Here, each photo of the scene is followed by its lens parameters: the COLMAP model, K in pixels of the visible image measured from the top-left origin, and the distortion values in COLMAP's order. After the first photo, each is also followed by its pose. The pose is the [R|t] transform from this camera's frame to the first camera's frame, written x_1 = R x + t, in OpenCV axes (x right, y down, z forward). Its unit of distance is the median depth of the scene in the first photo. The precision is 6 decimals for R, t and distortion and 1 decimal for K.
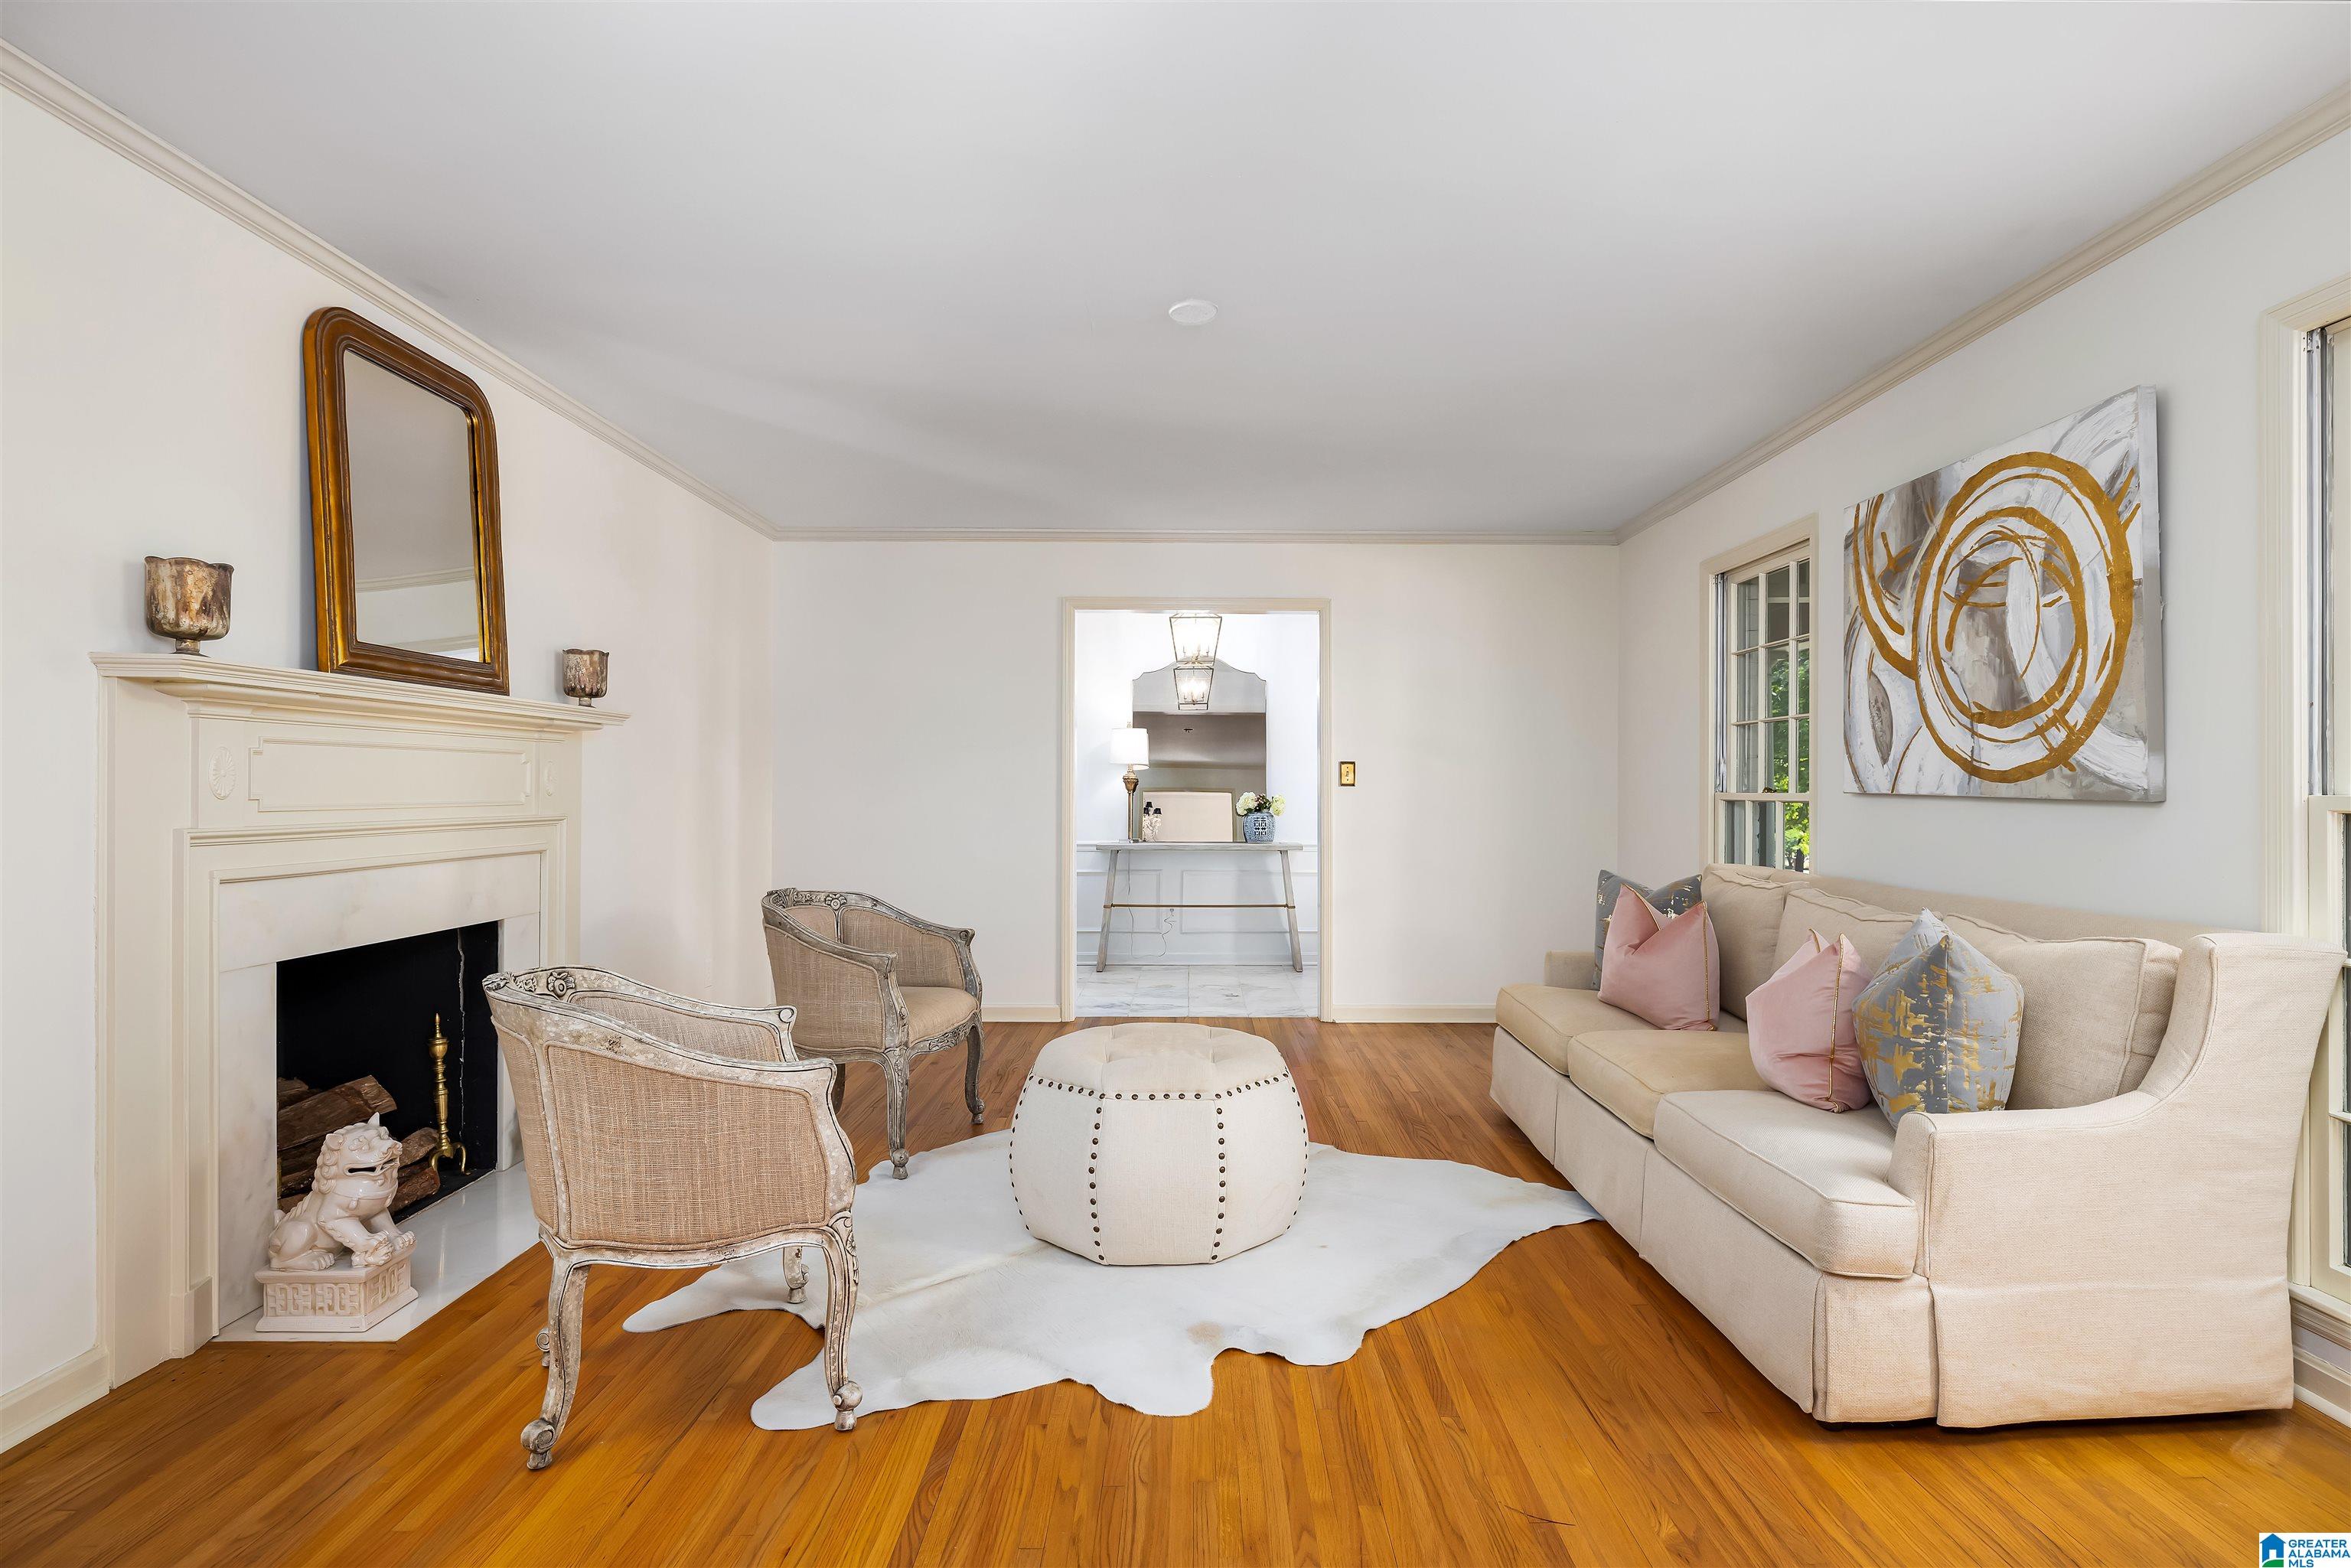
lens RADIAL K [[1214.2, 0, 1180.9], [0, 1214.2, 791.5], [0, 0, 1]] dist [0.001426, 0.000525]
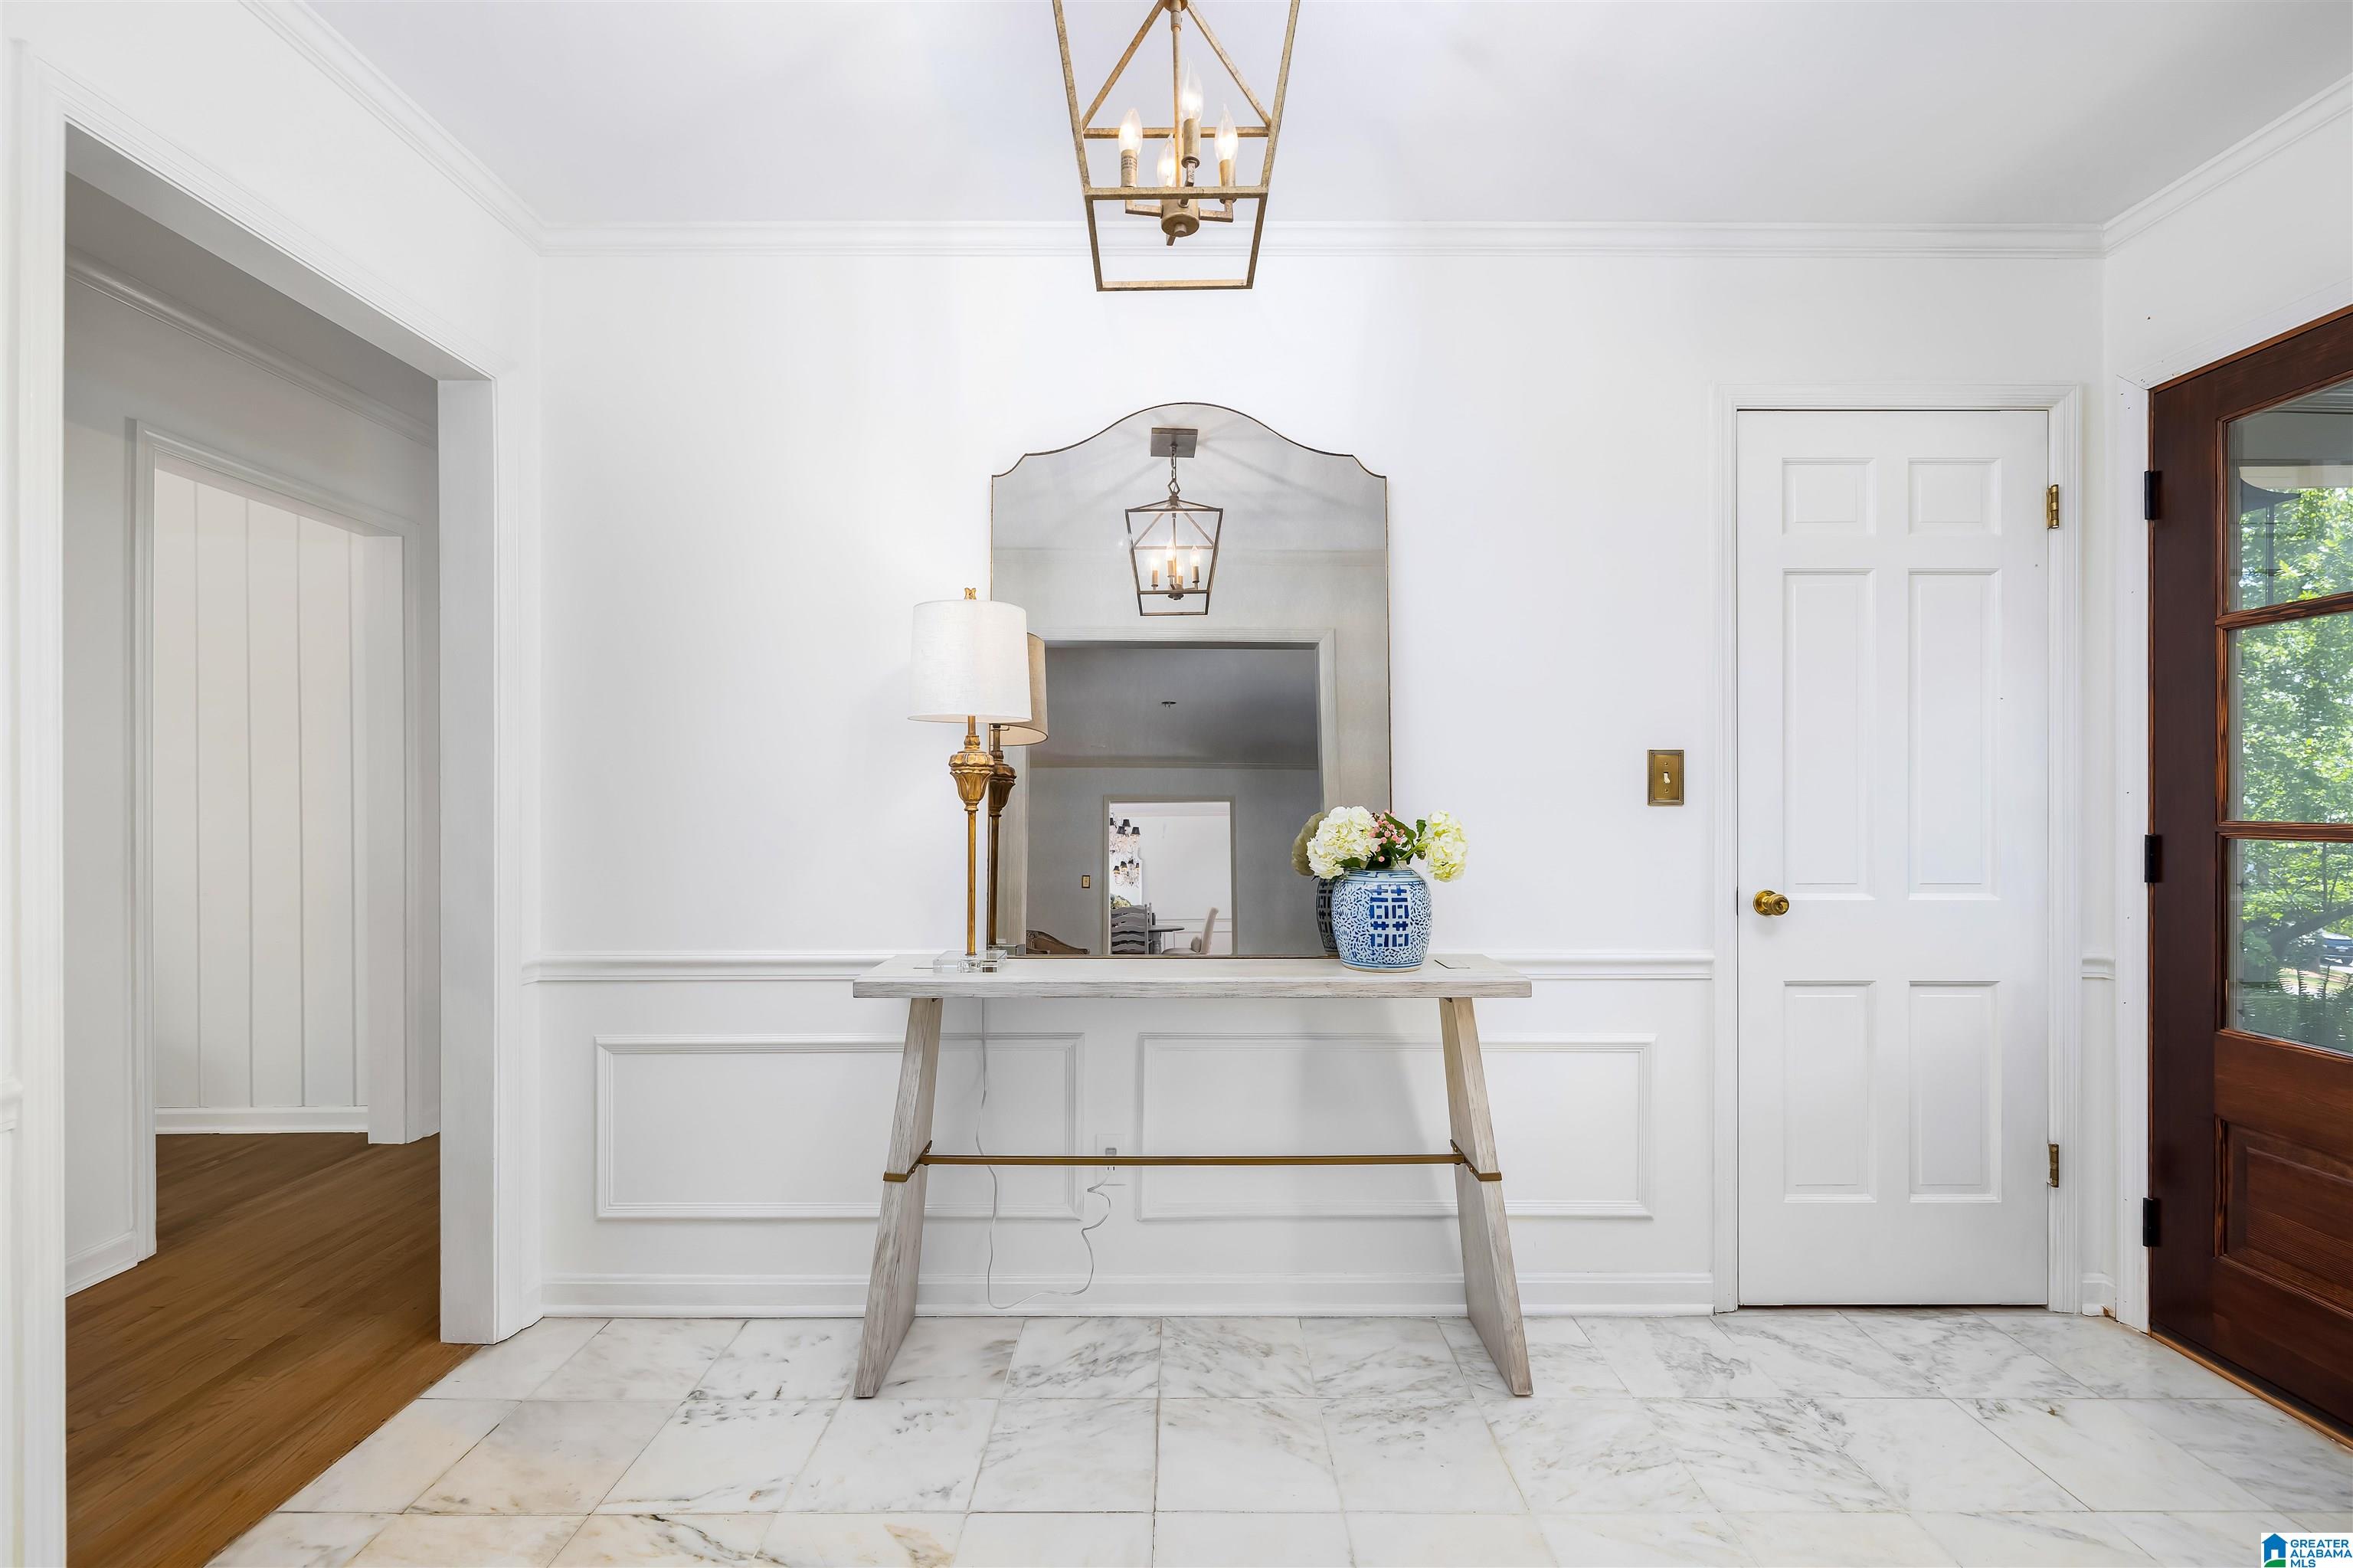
lens RADIAL K [[986.2, 0, 1174.3], [0, 986.2, 797.6], [0, 0, 1]] dist [0.000366, 0.000015]
pose [[0.999987, -0.002021, 0.004742, 0.021585], [0.002069, 0.999948, -0.010000, 0.001409], [-0.004722, 0.010009, 0.999939, 1.779107]]
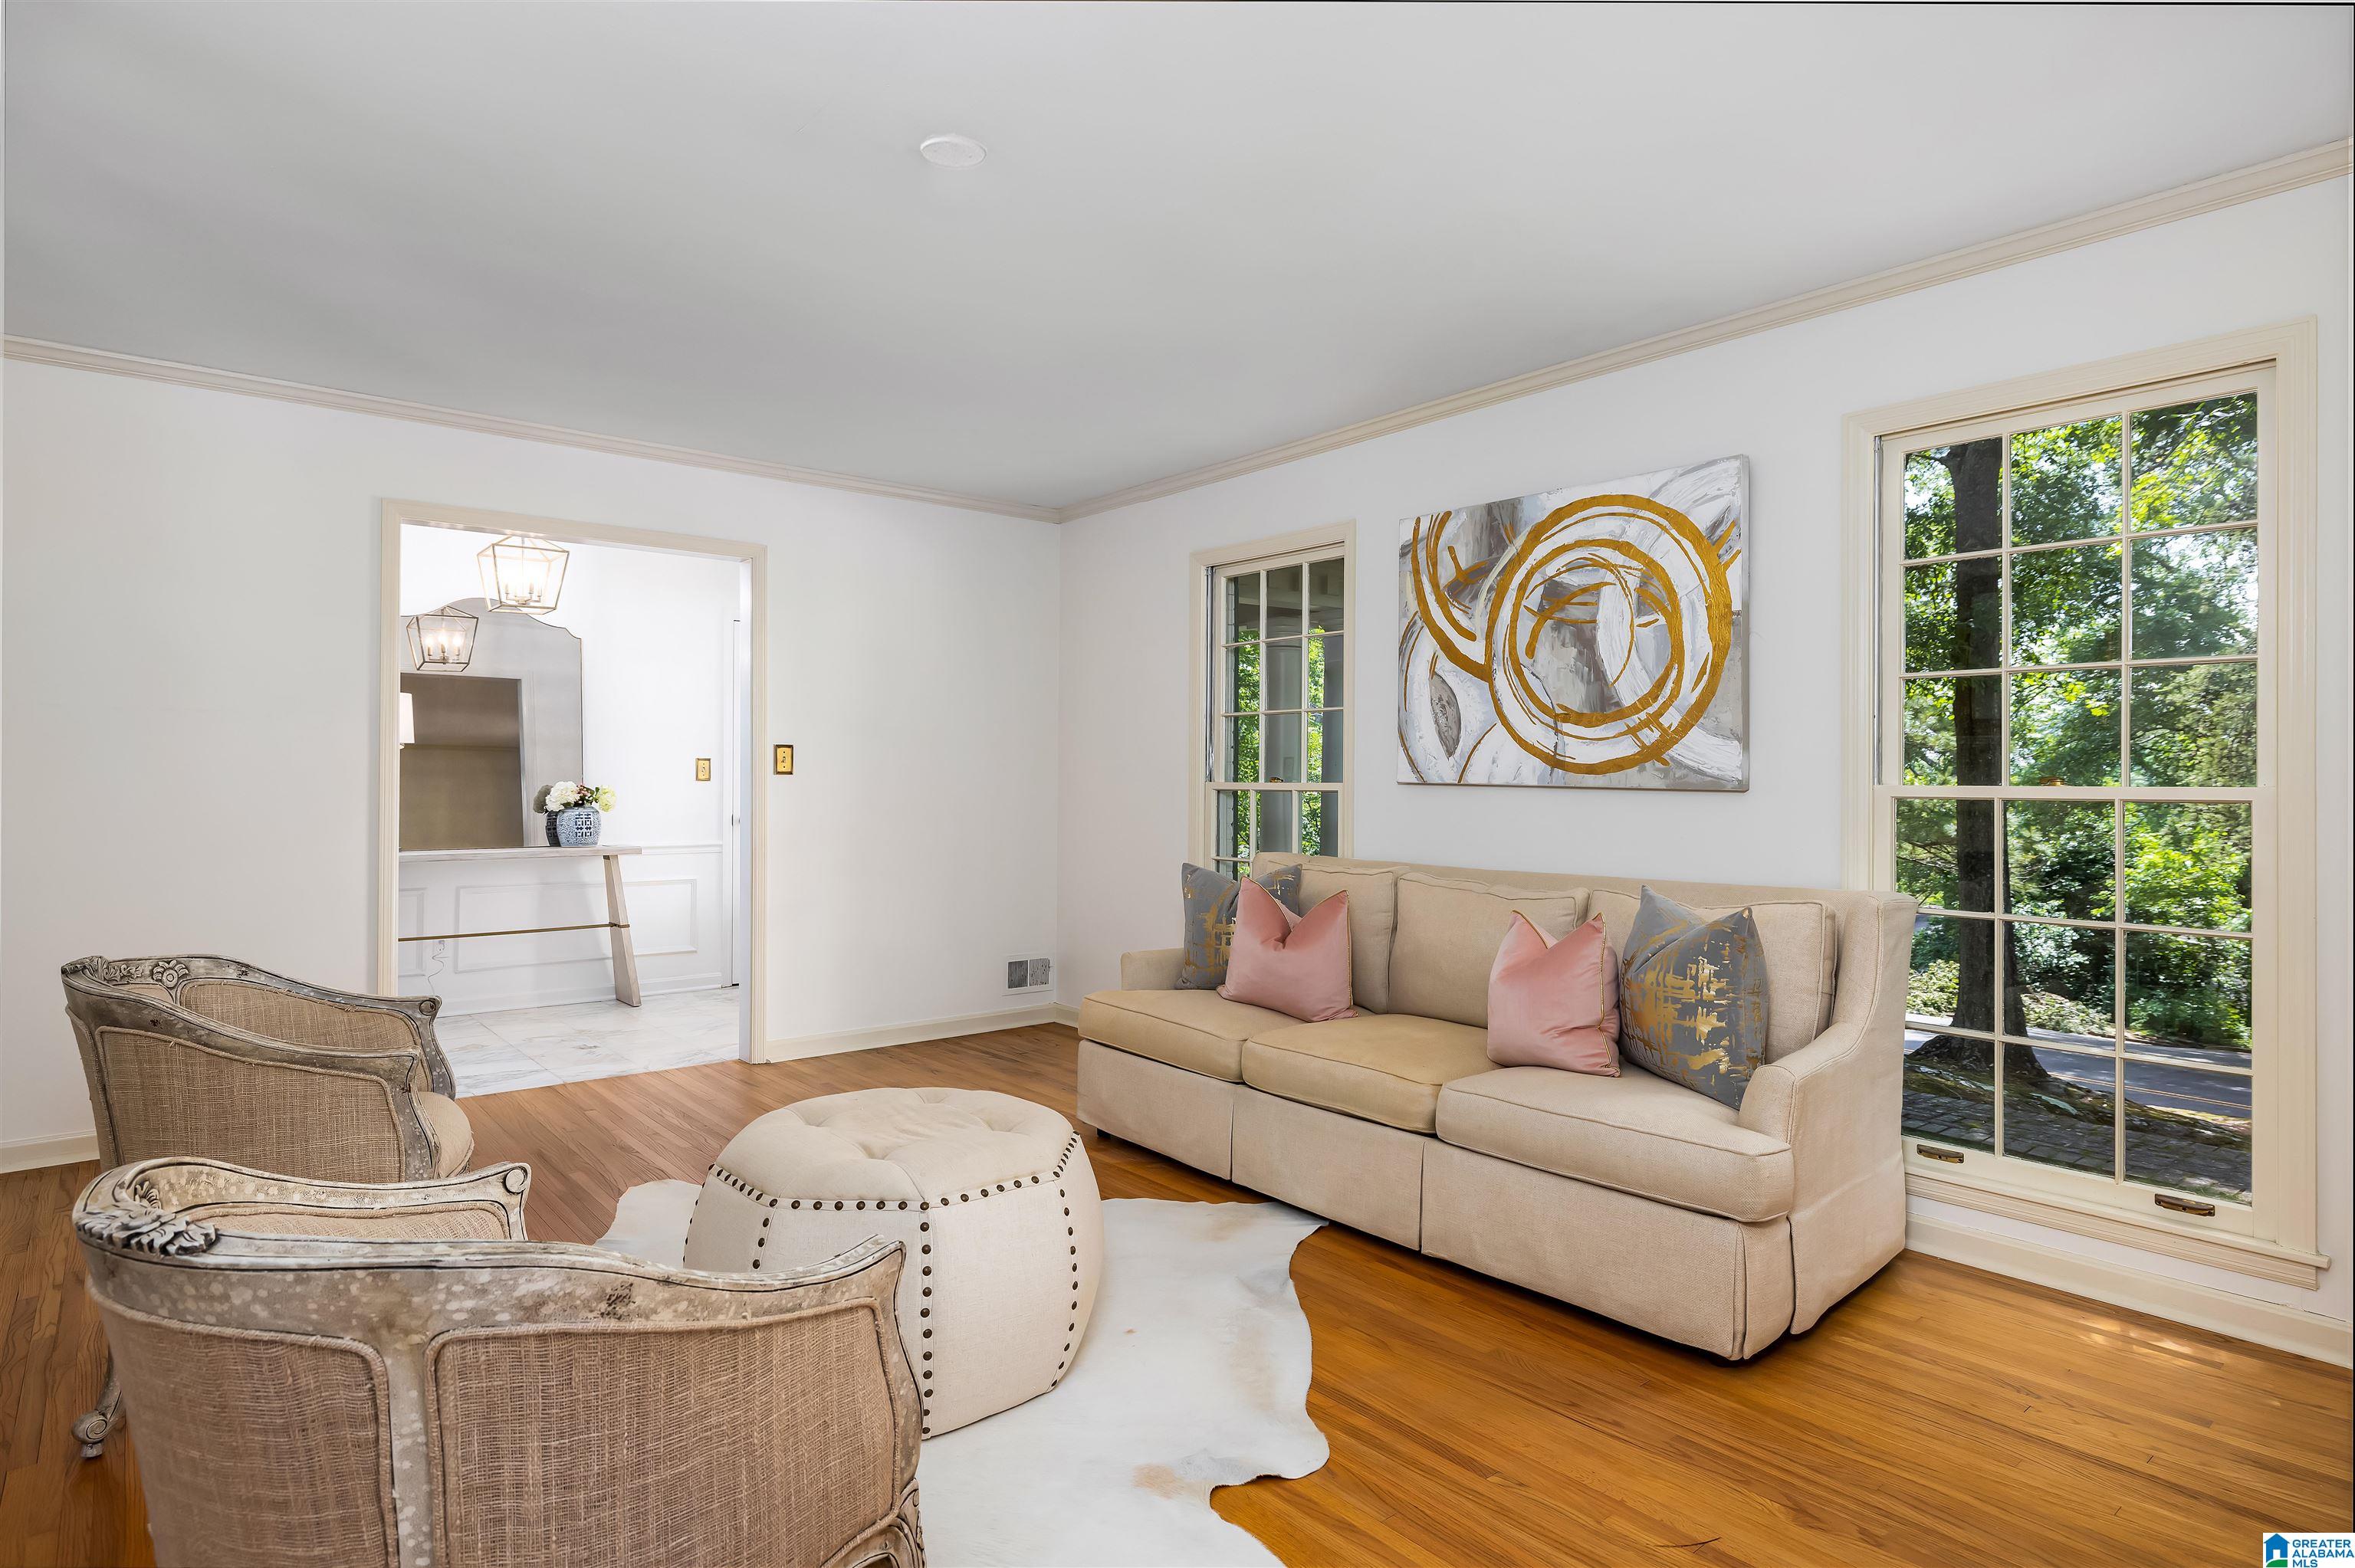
lens RADIAL K [[1286.4, 0, 1177.5], [0, 1286.4, 784.0], [0, 0, 1]] dist [0.002744, 0.000300]
pose [[0.768503, -0.002281, 0.639842, -0.404313], [-0.000193, 0.999993, 0.003797, -0.002435], [-0.639846, -0.003042, 0.768497, 0.293748]]
